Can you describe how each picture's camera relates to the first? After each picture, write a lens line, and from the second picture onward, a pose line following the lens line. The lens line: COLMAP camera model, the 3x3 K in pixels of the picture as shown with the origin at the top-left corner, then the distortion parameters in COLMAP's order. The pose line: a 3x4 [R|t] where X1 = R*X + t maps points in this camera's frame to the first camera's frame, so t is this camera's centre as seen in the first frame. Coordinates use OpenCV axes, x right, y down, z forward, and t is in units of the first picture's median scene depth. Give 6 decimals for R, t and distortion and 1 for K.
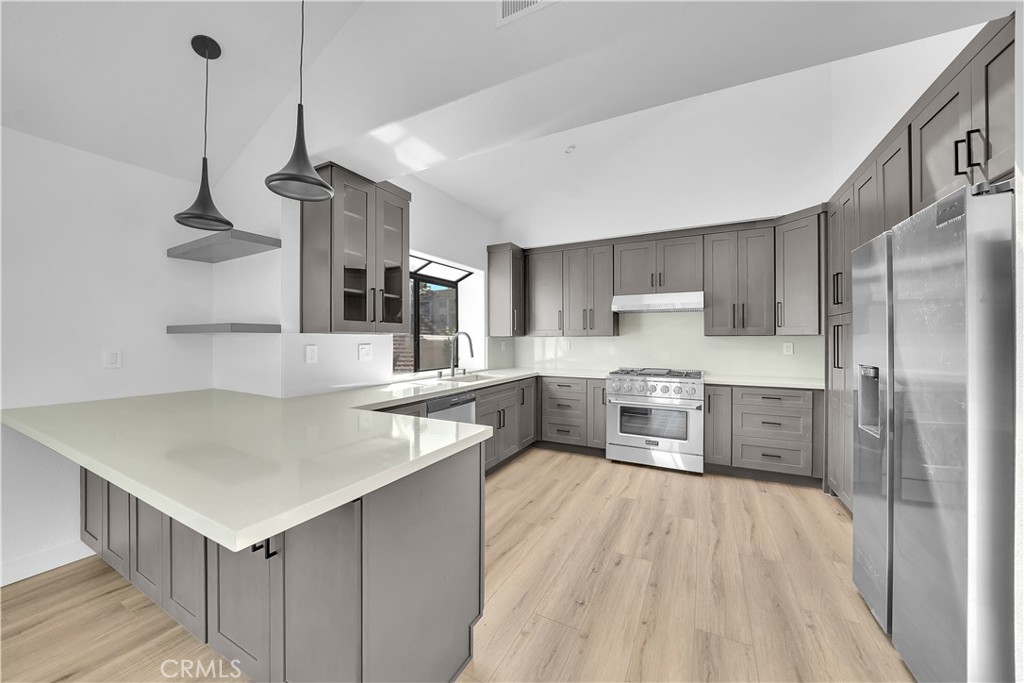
lens RADIAL K [[362.7, 0, 509.7], [0, 362.7, 336.5], [0, 0, 1]] dist [-0.014013, 0.000110]
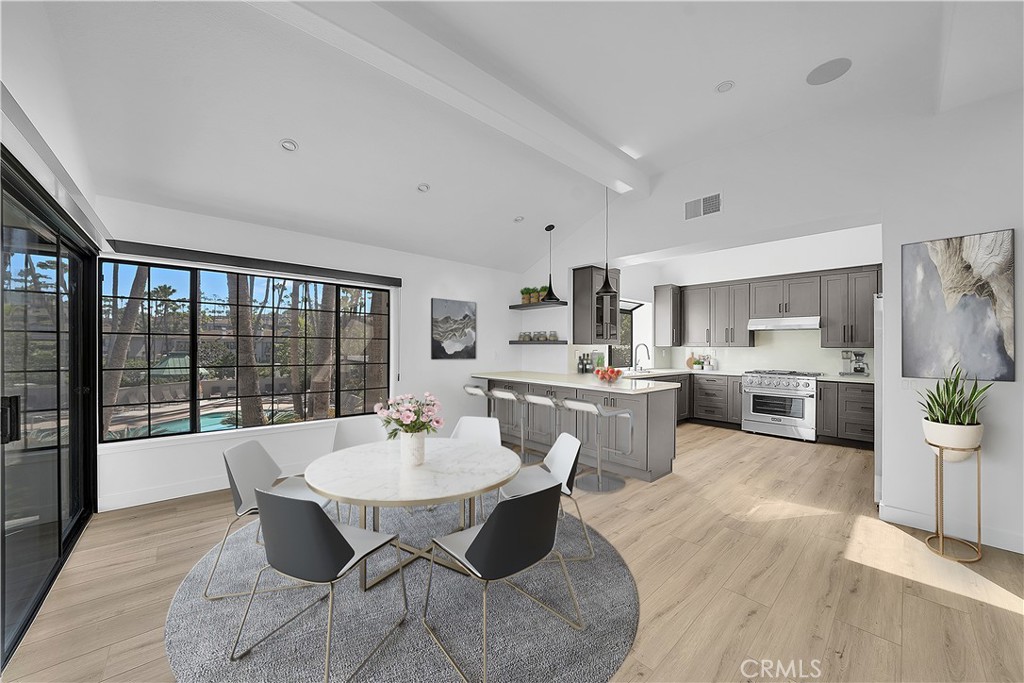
lens RADIAL K [[362.7, 0, 516.8], [0, 362.7, 345.9], [0, 0, 1]] dist [-0.014013, 0.000110]
pose [[0.943098, 0.007901, -0.332420, -0.112275], [-0.007650, 0.999969, 0.002064, -0.002171], [0.332426, 0.000597, 0.943129, -0.686962]]
